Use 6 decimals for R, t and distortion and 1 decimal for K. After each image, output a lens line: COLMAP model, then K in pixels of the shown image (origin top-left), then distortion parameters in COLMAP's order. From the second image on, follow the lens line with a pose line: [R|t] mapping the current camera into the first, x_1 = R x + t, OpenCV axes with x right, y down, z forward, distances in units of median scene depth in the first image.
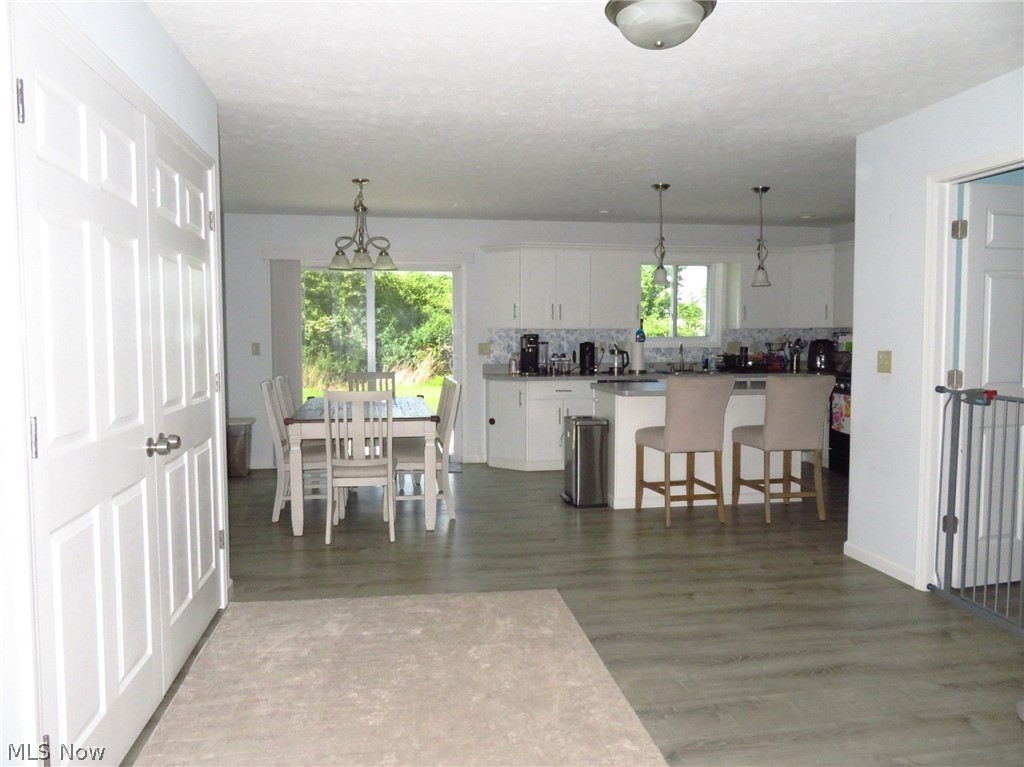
lens RADIAL K [[741.5, 0, 511.4], [0, 741.5, 383.0], [0, 0, 1]] dist [-0.003629, -0.003569]
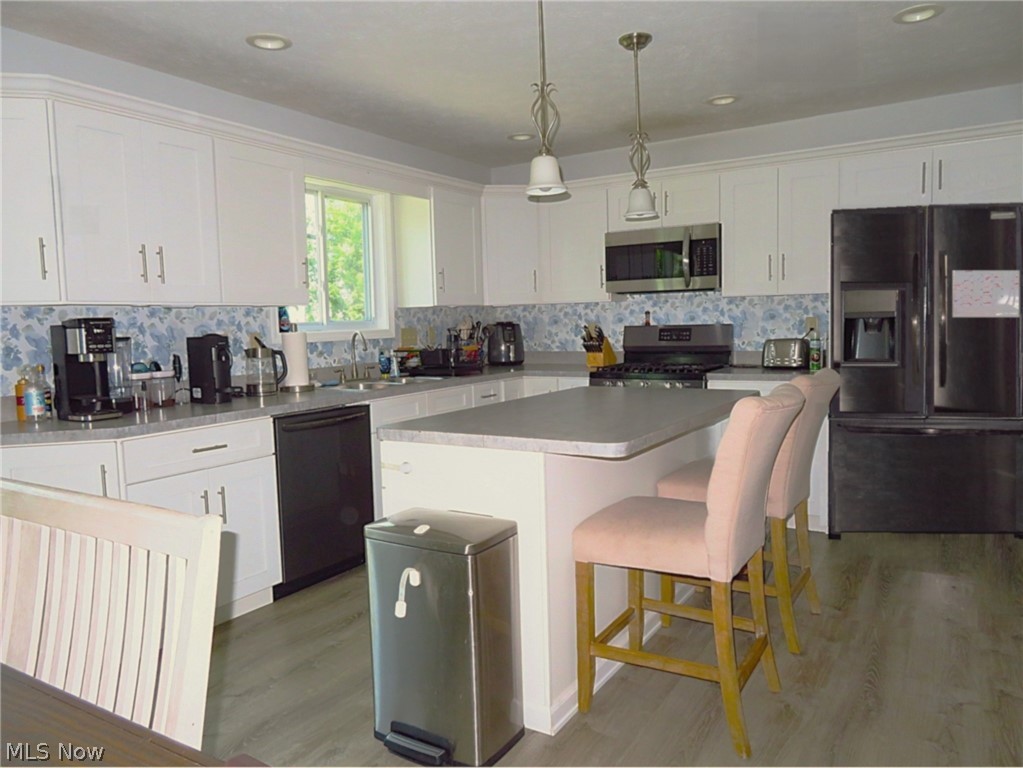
lens RADIAL K [[740.7, 0, 511.0], [0, 740.7, 383.1], [0, 0, 1]] dist [-0.003629, -0.003569]
pose [[0.668085, -0.077754, 0.740011, -0.114763], [0.076192, 0.996446, 0.035912, -0.026690], [-0.740174, 0.032390, 0.671635, 0.544133]]
